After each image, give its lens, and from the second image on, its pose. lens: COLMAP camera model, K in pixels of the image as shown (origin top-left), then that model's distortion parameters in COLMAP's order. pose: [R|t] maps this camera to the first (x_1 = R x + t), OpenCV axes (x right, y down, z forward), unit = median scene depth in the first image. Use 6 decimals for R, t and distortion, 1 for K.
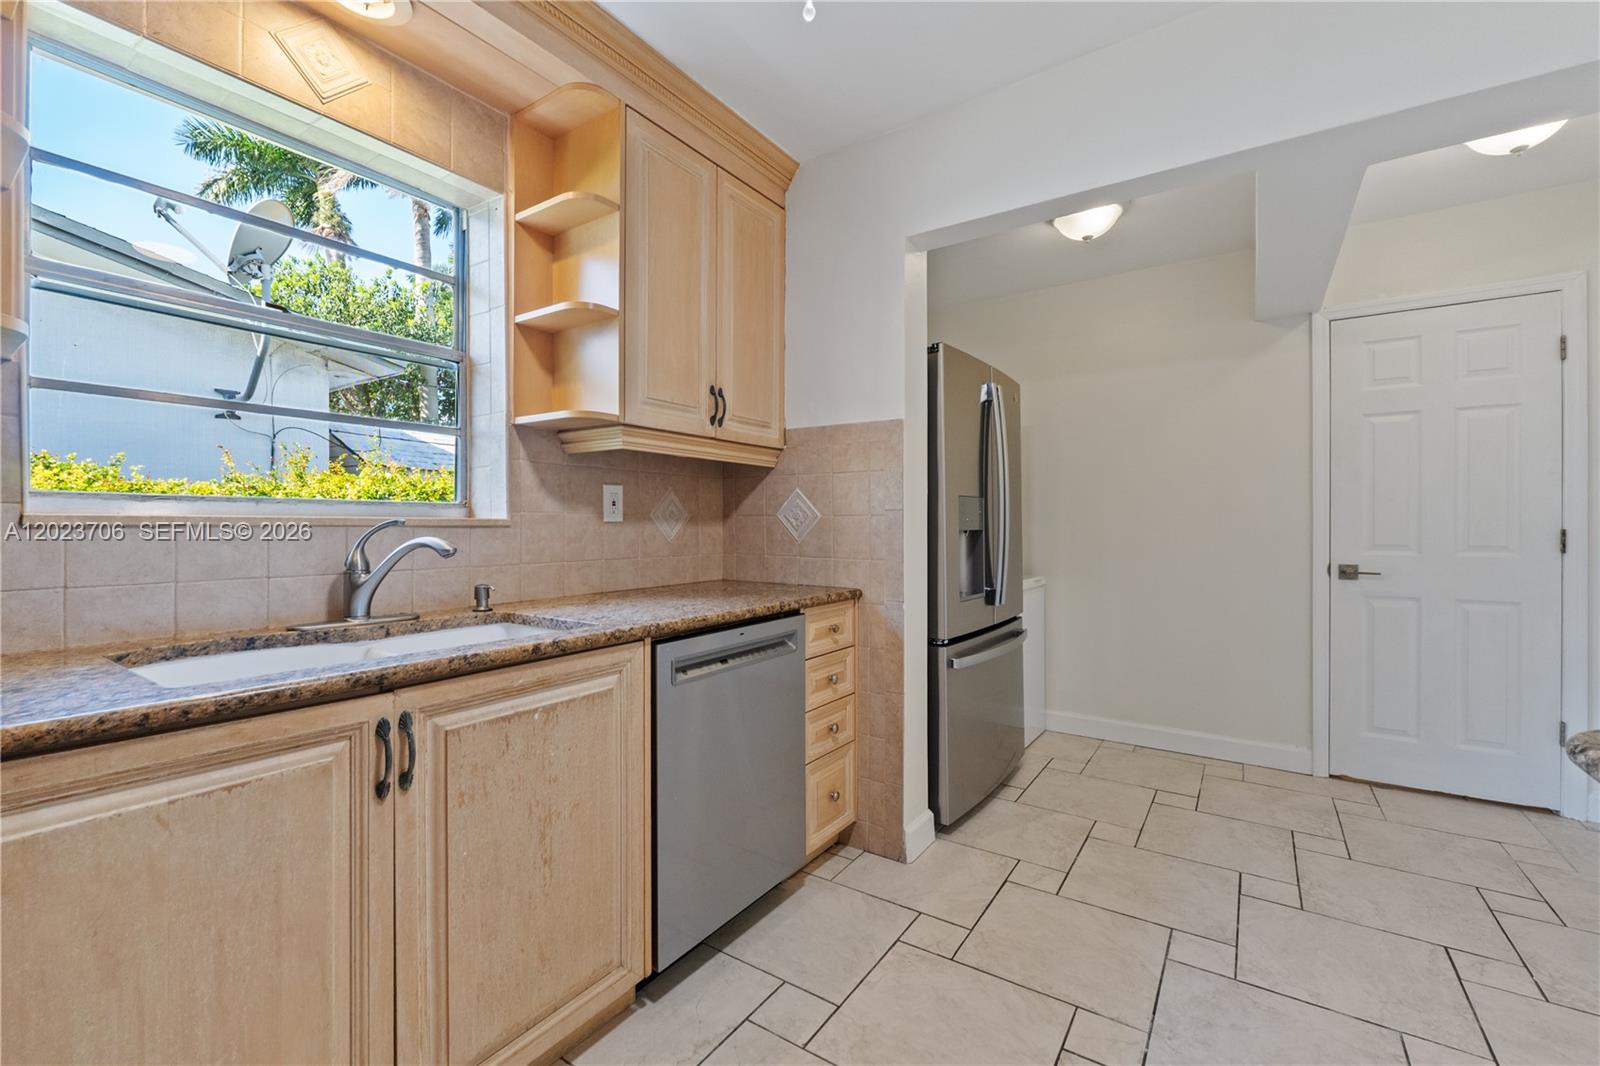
lens RADIAL K [[679.0, 0, 801.6], [0, 679.0, 523.5], [0, 0, 1]] dist [-0.005218, -0.000115]
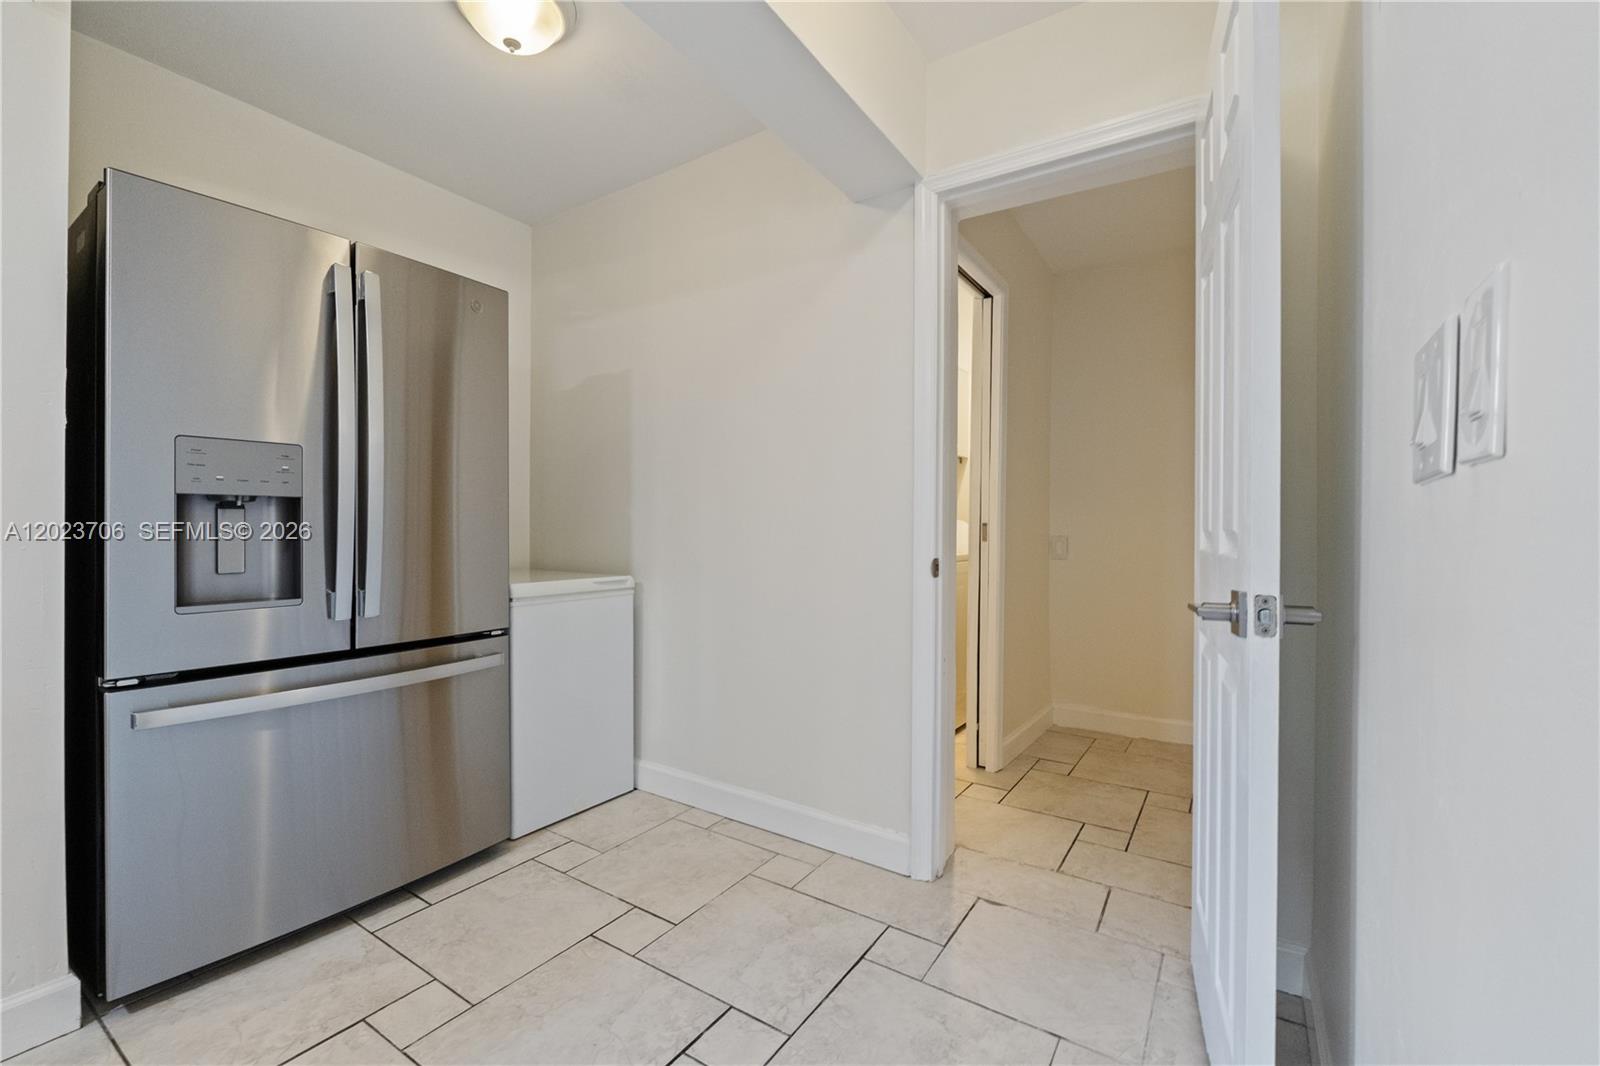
lens RADIAL K [[679.0, 0, 801.6], [0, 679.0, 523.5], [0, 0, 1]] dist [-0.005218, -0.000115]
pose [[0.999961, 0.002849, 0.008387, 0.871974], [-0.002766, 0.999948, -0.009864, 0.045677], [-0.008415, 0.009841, 0.999916, 0.454540]]
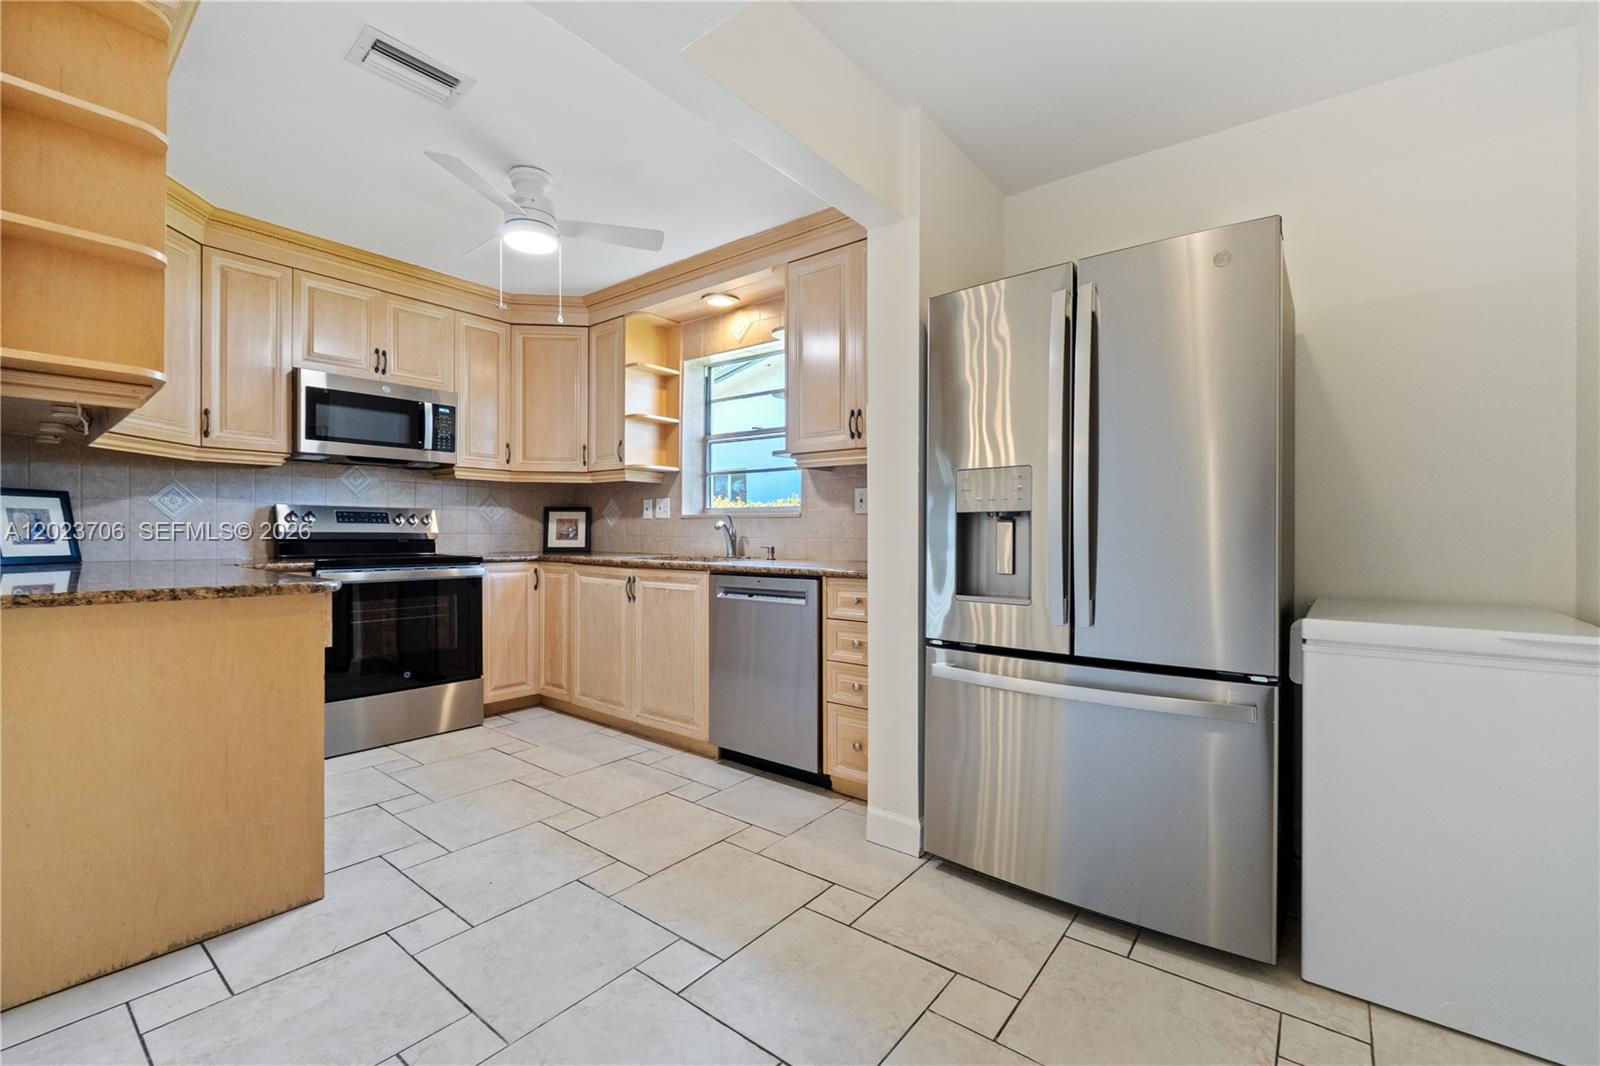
lens RADIAL K [[681.9, 0, 800.0], [0, 681.9, 533.0], [0, 0, 1]] dist [-0.001931, -0.000042]
pose [[-0.078029, -0.000791, -0.996951, 1.203912], [-0.006298, 0.999980, -0.000301, 0.041021], [0.996931, 0.006255, -0.078032, 0.989671]]
